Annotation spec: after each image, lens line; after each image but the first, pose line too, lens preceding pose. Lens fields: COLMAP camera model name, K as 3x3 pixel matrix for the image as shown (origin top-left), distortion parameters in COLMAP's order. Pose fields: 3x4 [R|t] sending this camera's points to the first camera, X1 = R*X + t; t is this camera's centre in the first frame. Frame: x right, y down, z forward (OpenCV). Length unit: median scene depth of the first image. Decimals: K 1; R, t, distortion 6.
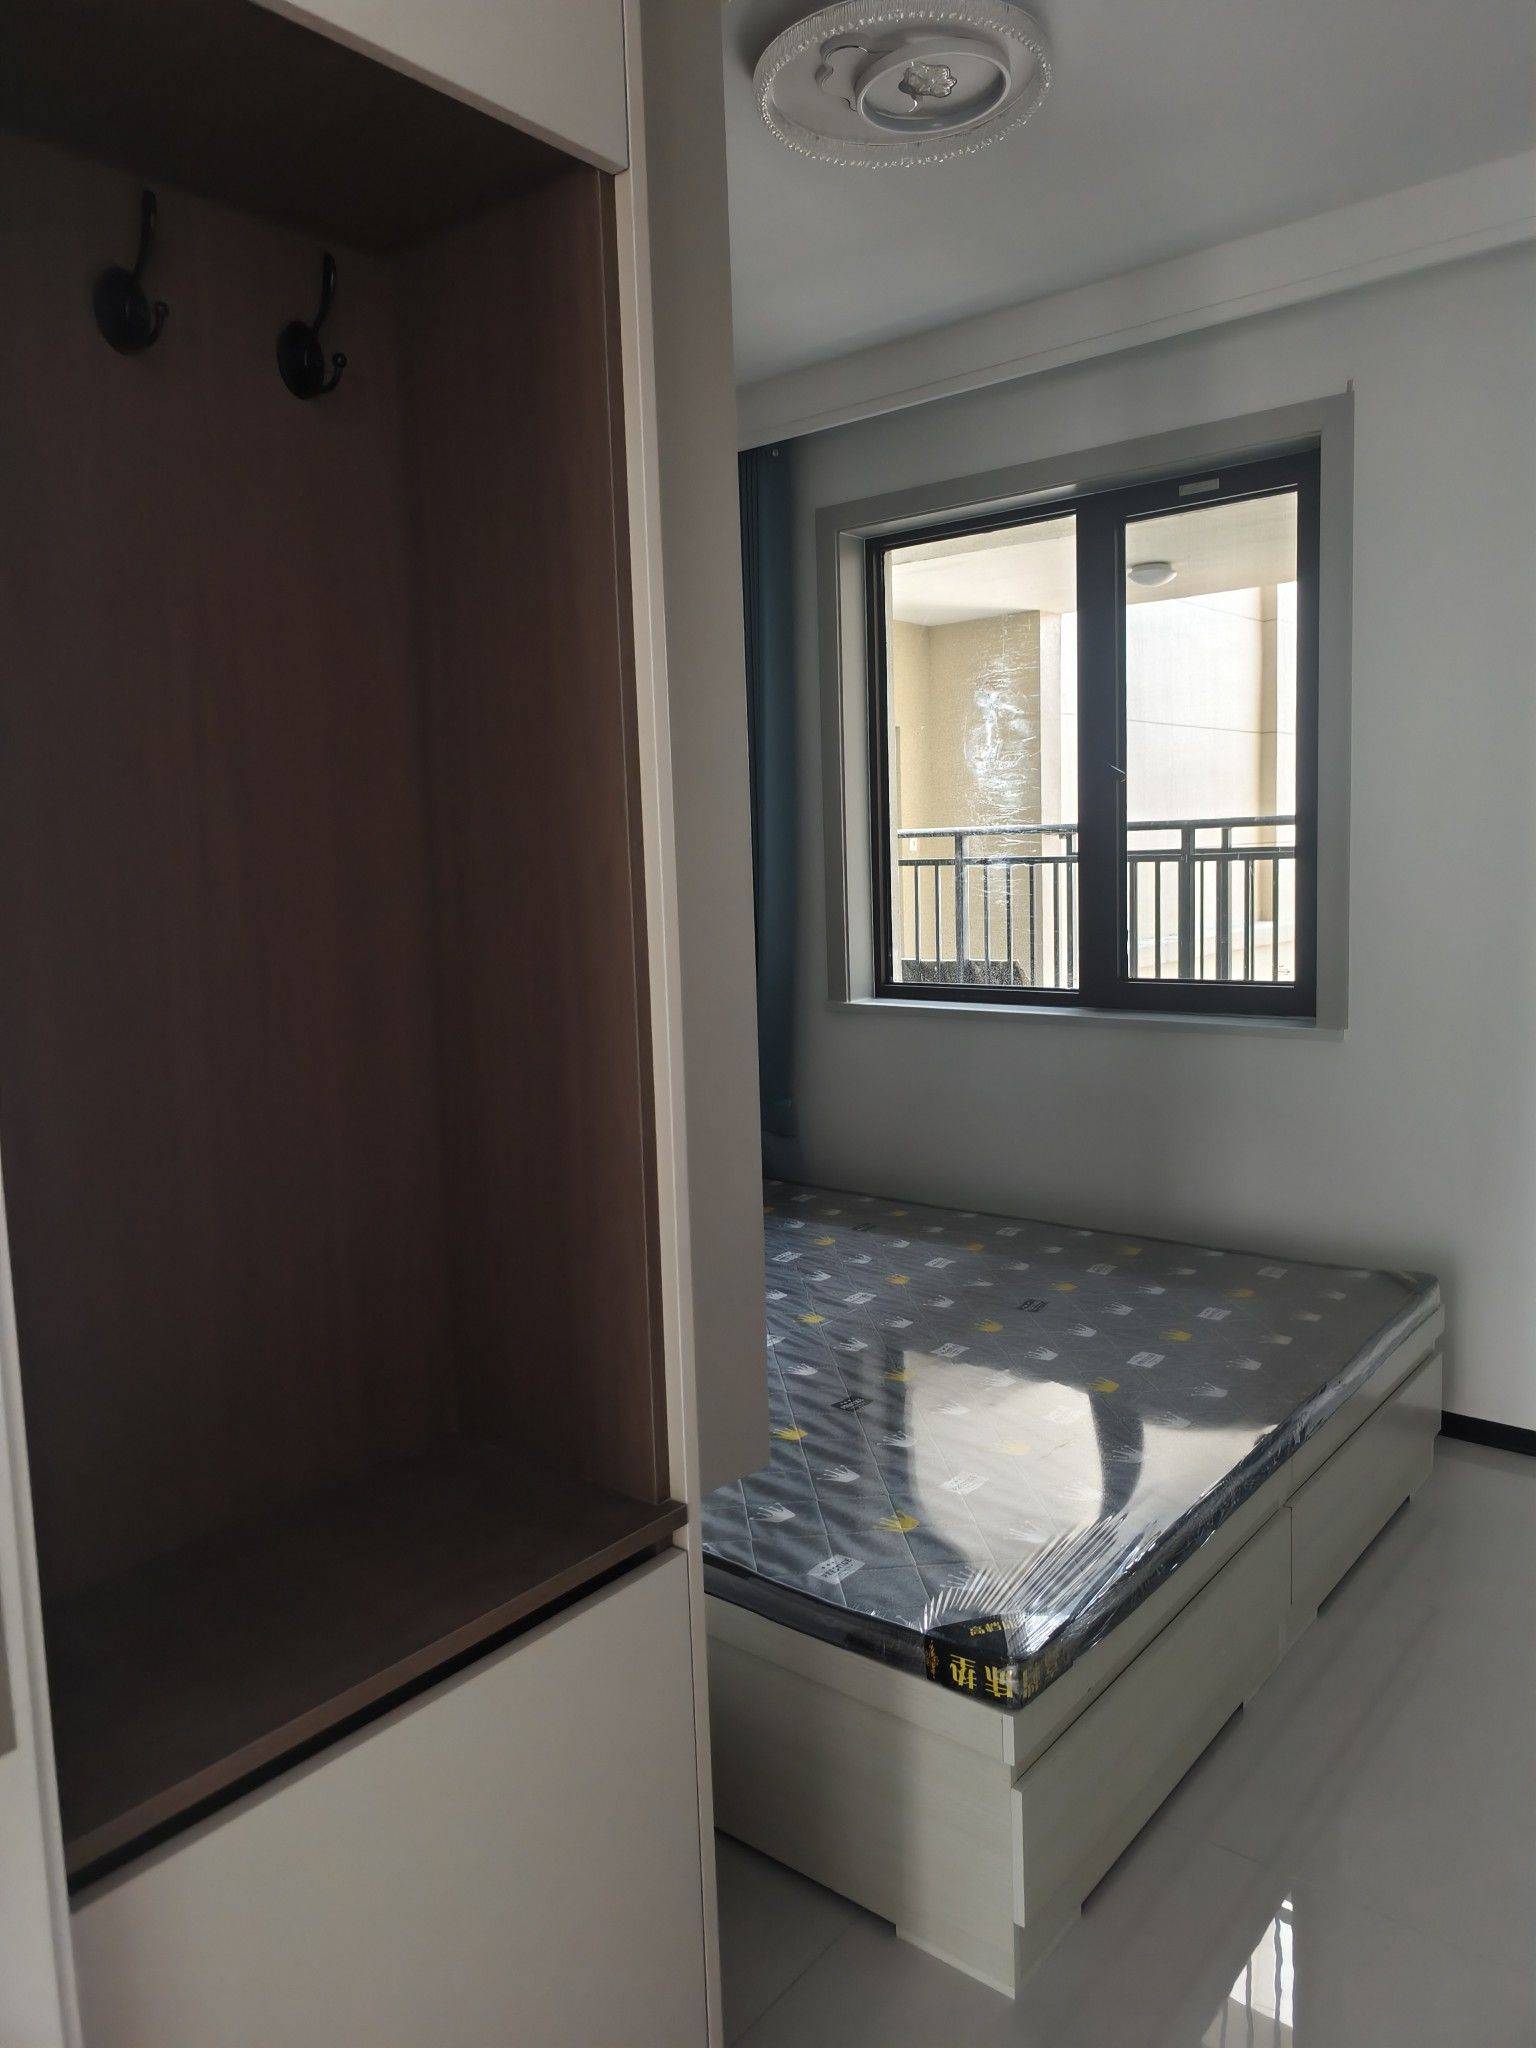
lens RADIAL K [[1417.3, 0, 768.0], [0, 1417.3, 1024.0], [0, 0, 1]] dist [0.001686, 0.003709]
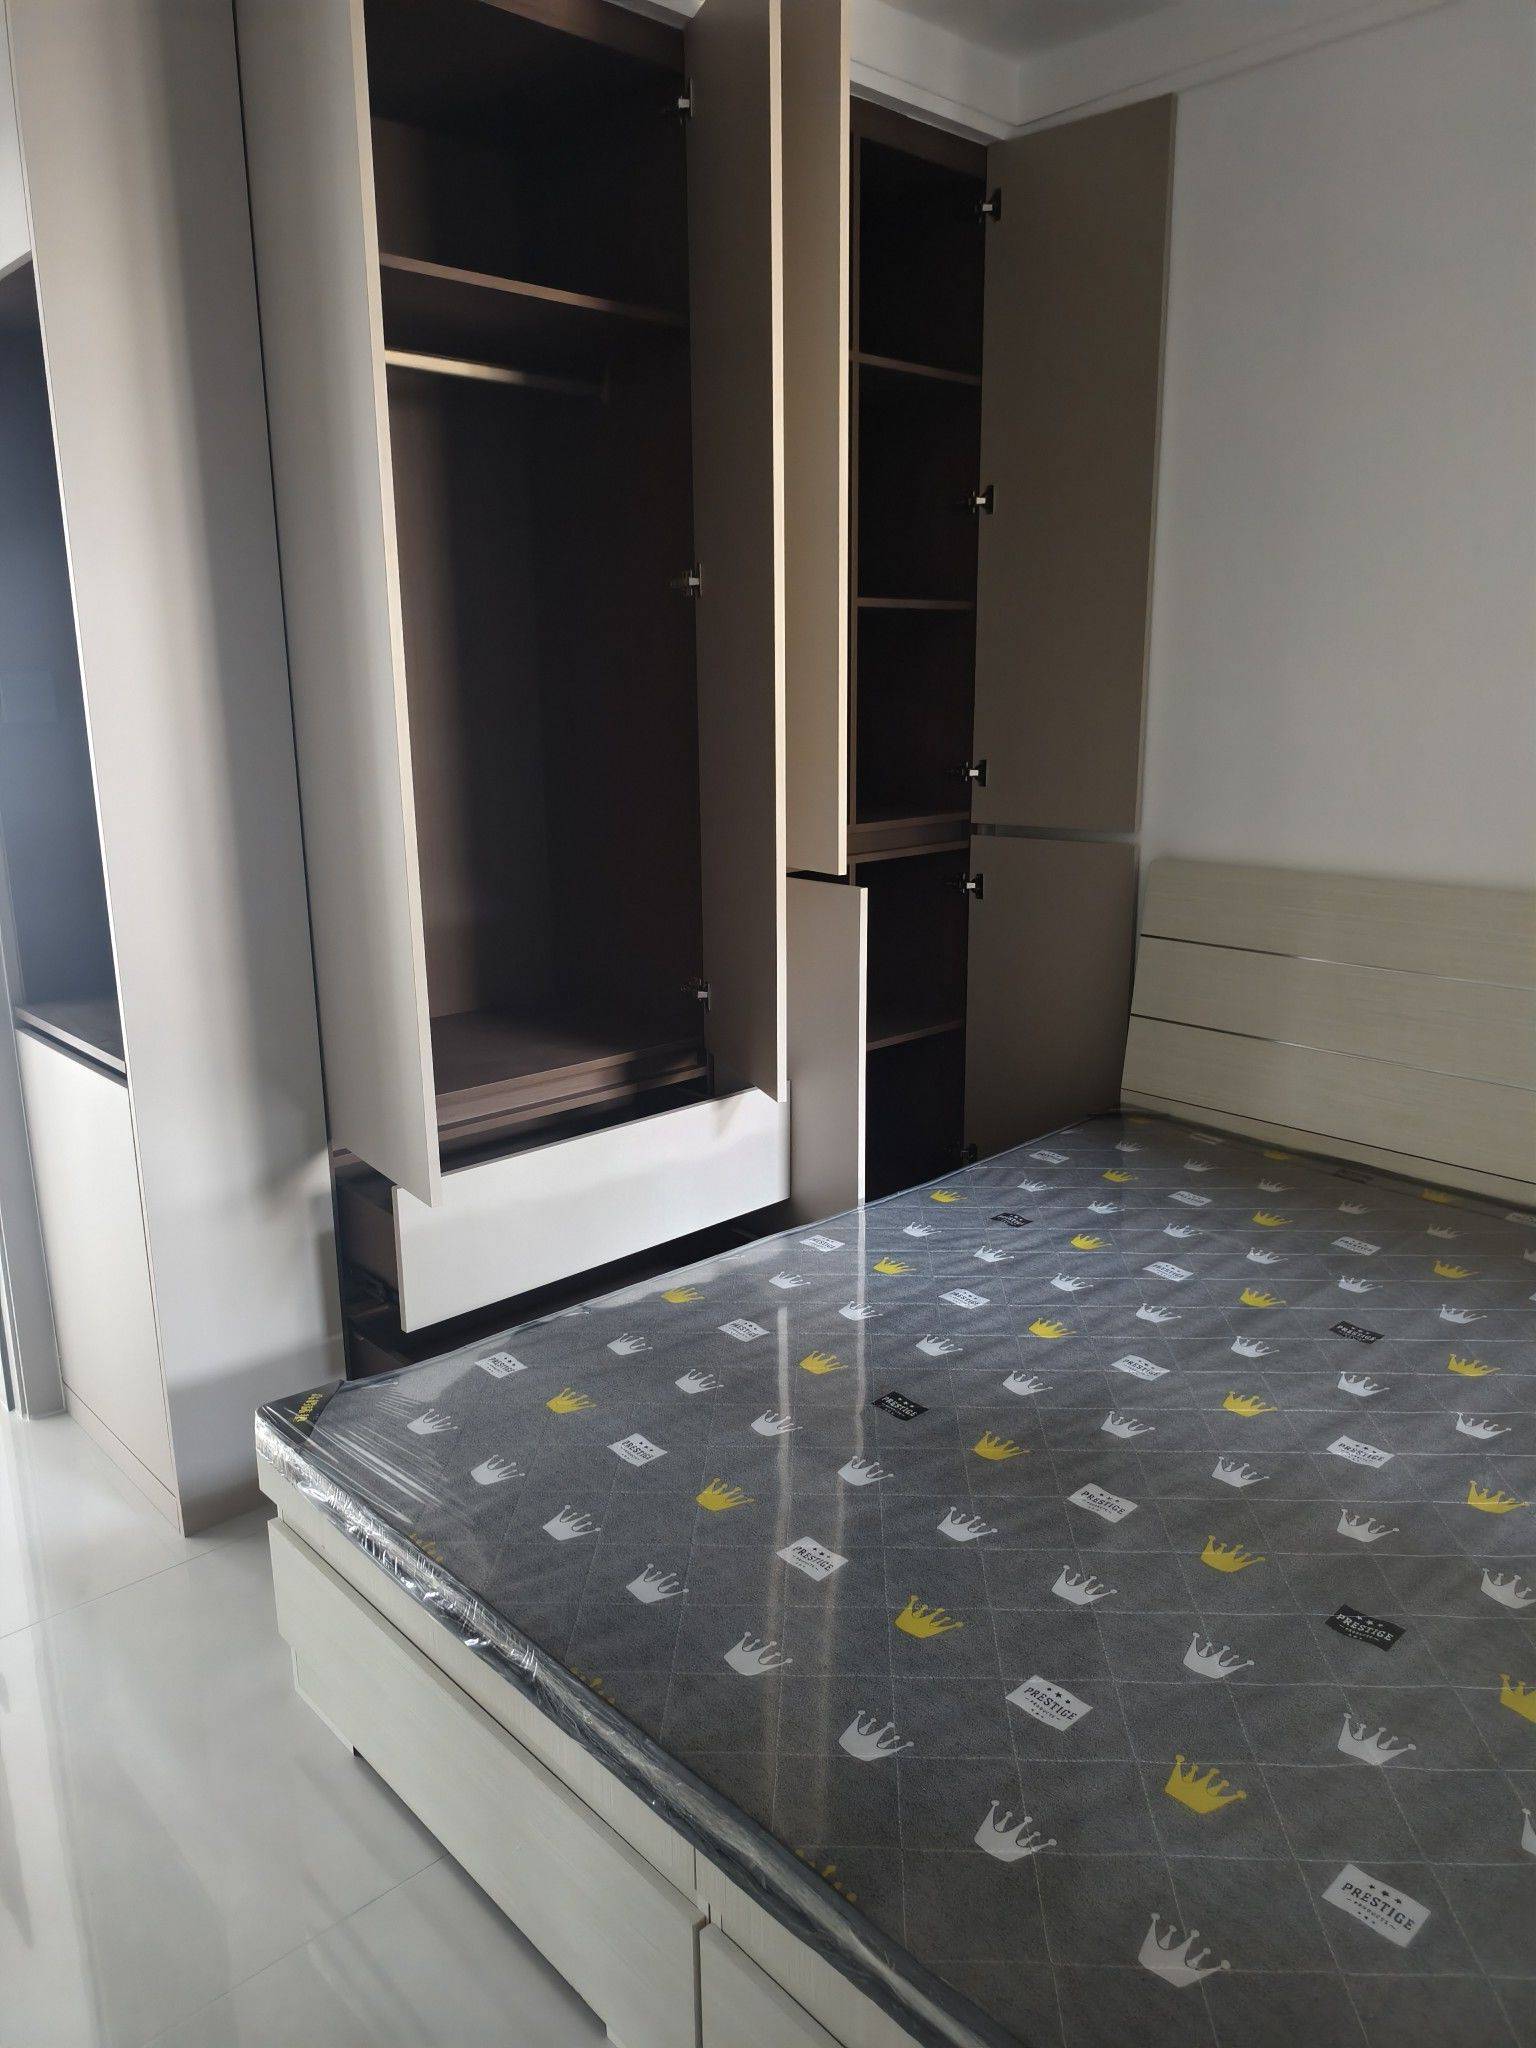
lens RADIAL K [[1417.3, 0, 768.0], [0, 1417.3, 1024.0], [0, 0, 1]] dist [0.001686, 0.003709]
pose [[-0.155145, 0.234899, -0.959559, 0.650602], [-0.113472, 0.960653, 0.253513, -0.096029], [0.981353, 0.148214, -0.122386, 0.866547]]
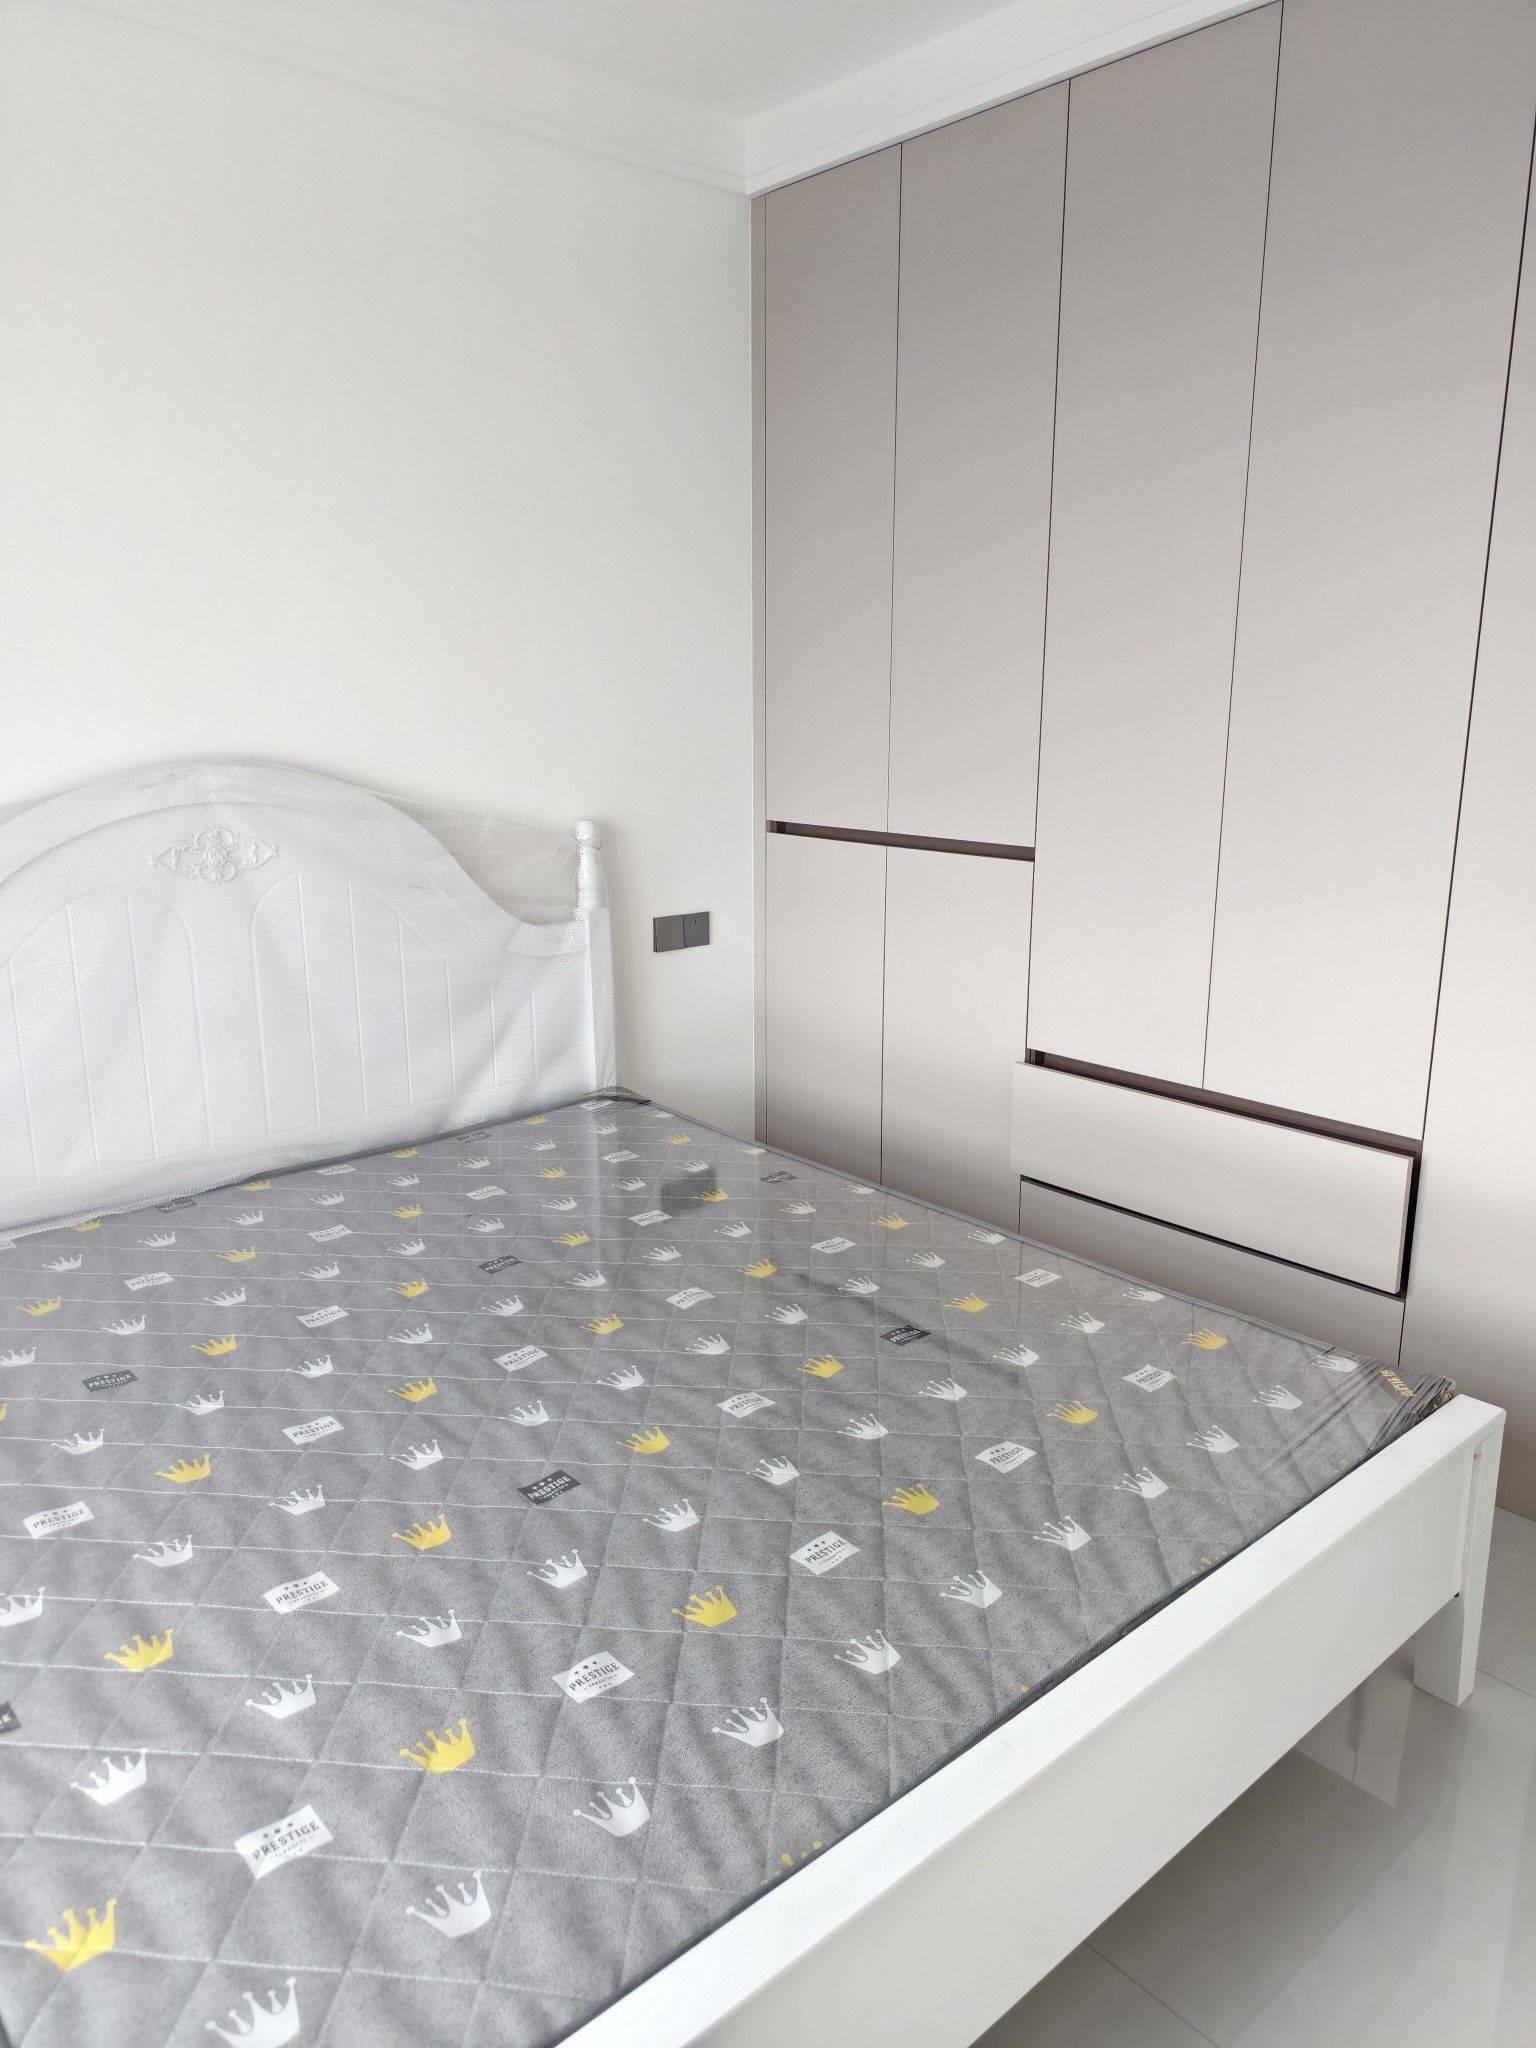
lens RADIAL K [[1395.5, 0, 768.0], [0, 1395.5, 1024.0], [0, 0, 1]] dist [-0.057309, 0.003293]
pose [[0.982802, 0.053919, -0.176616, 0.328567], [-0.034652, 0.993281, 0.110414, -0.049196], [0.181383, -0.102395, 0.978067, 0.435120]]
